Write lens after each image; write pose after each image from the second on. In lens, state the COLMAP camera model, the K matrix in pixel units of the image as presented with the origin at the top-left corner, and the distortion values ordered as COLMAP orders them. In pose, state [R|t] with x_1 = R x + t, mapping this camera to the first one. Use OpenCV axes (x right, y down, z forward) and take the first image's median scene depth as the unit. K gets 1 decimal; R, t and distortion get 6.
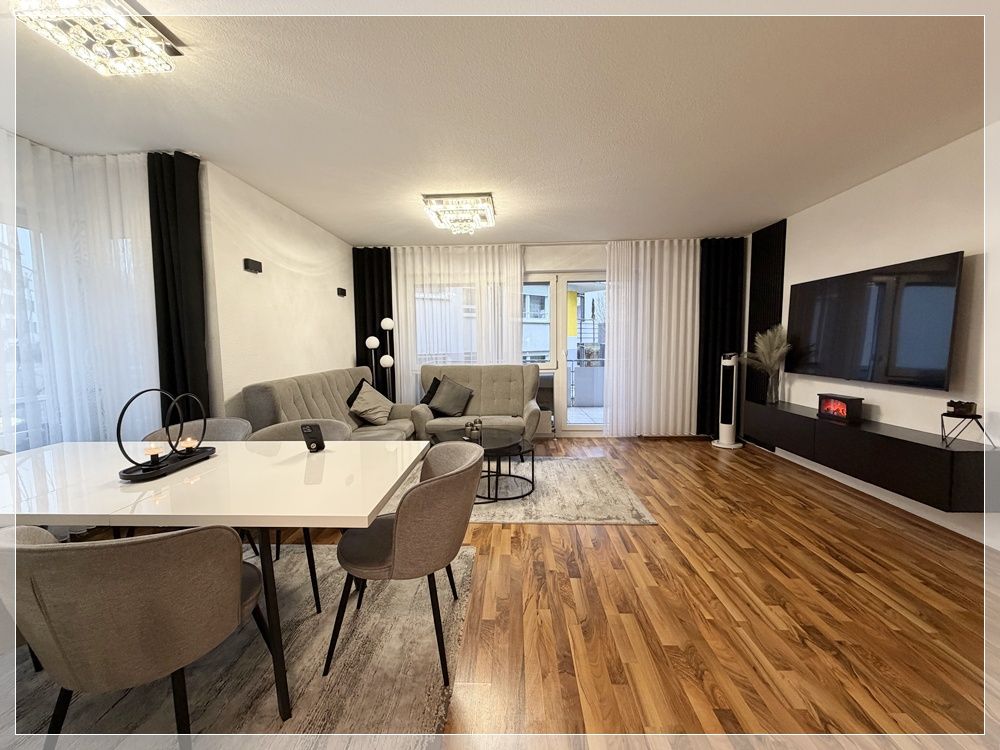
lens RADIAL K [[399.2, 0, 495.2], [0, 399.2, 373.5], [0, 0, 1]] dist [-0.001829, 0.000160]
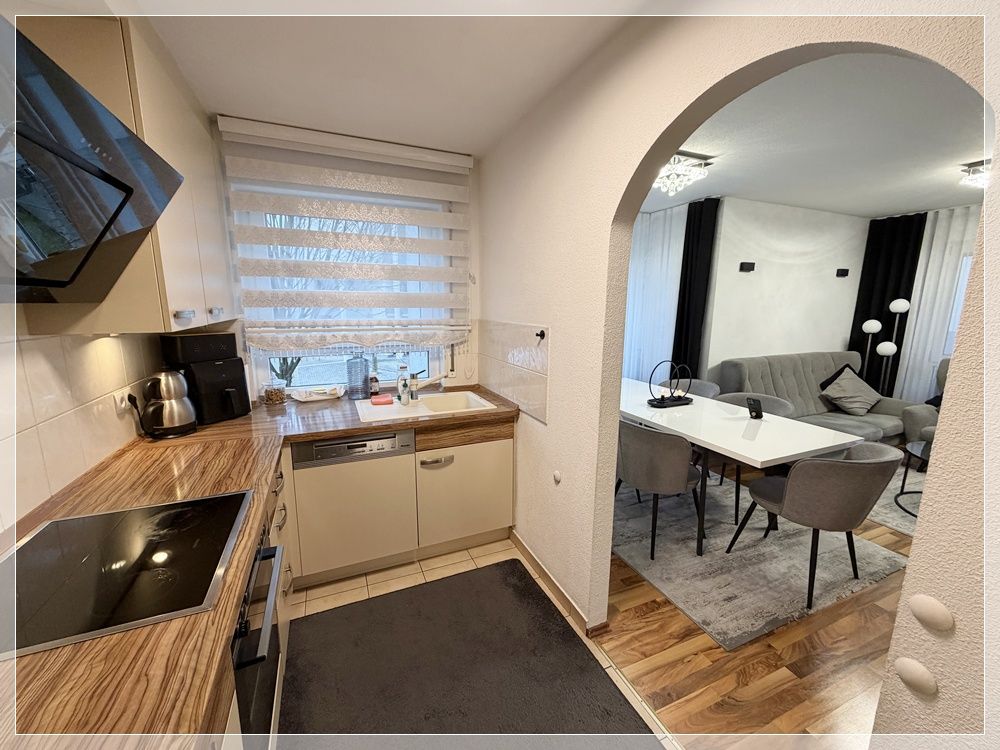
lens RADIAL K [[399.2, 0, 495.6], [0, 399.2, 377.3], [0, 0, 1]] dist [-0.001829, 0.000160]
pose [[0.431753, 0.185486, -0.882714, 0.209657], [-0.085188, 0.982639, 0.164816, -0.056994], [0.897960, 0.004036, 0.440058, -0.250337]]
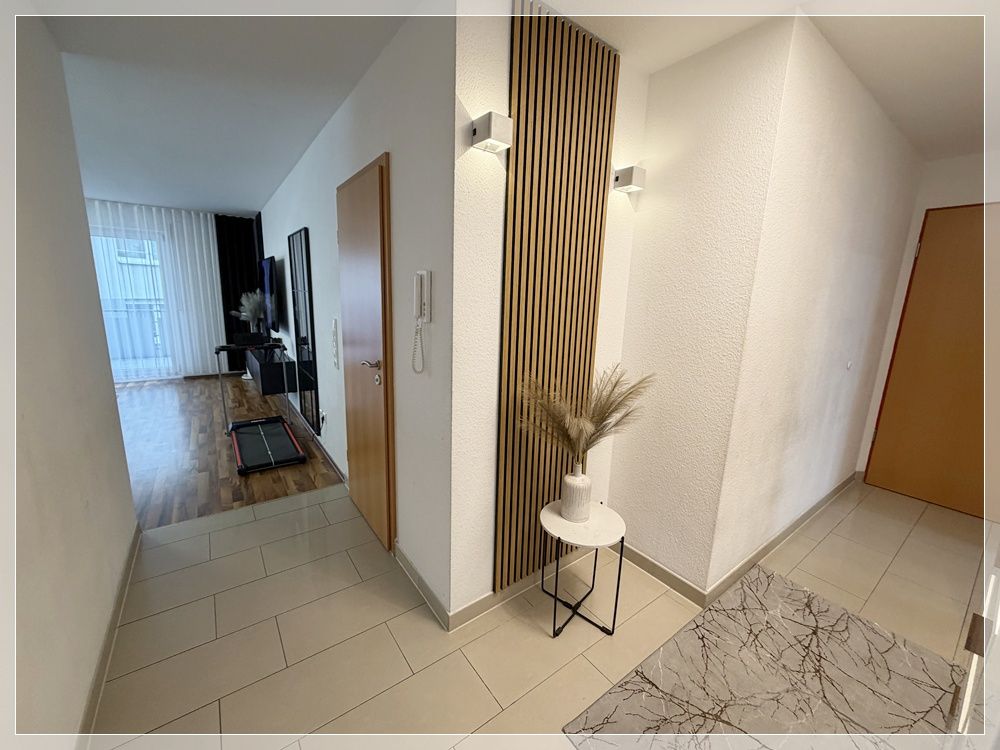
lens RADIAL K [[399.2, 0, 504.6], [0, 399.2, 376.3], [0, 0, 1]] dist [-0.001829, 0.000160]
pose [[0.768244, -0.080777, 0.635040, 0.538991], [-0.000789, 0.991887, 0.127122, 0.004313], [-0.640157, -0.098161, 0.761947, -0.798460]]
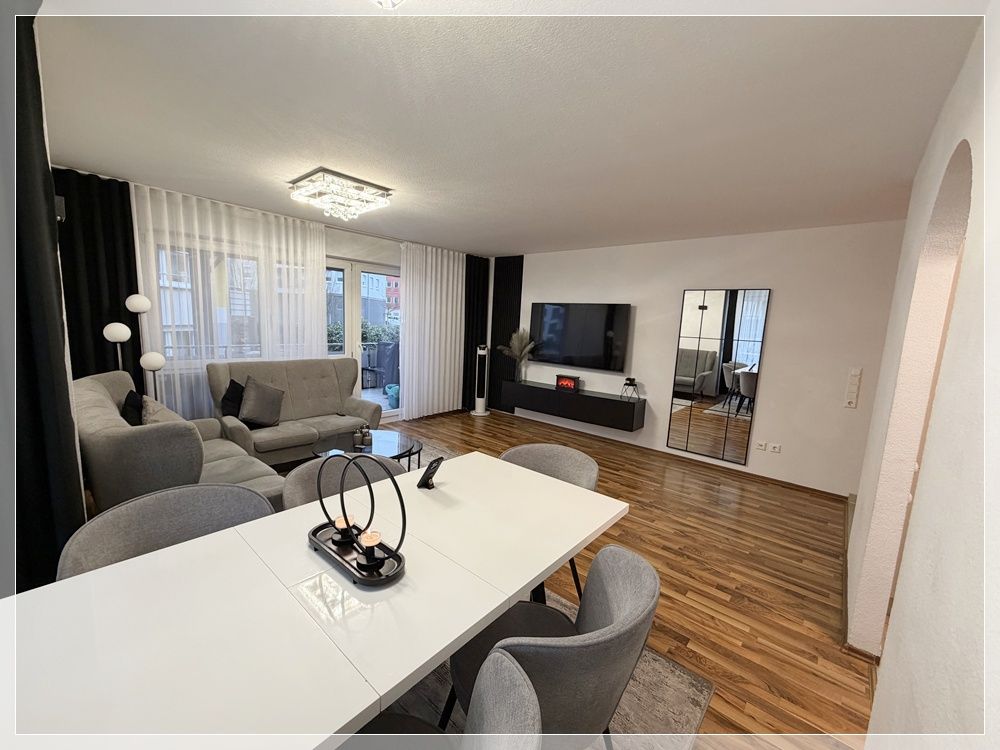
lens RADIAL K [[399.2, 0, 496.3], [0, 399.2, 372.1], [0, 0, 1]] dist [-0.001829, 0.000160]
pose [[0.623537, -0.059875, 0.779497, -0.607165], [0.006765, 0.997439, 0.071204, -0.078224], [-0.781764, -0.039126, 0.622345, 0.179141]]
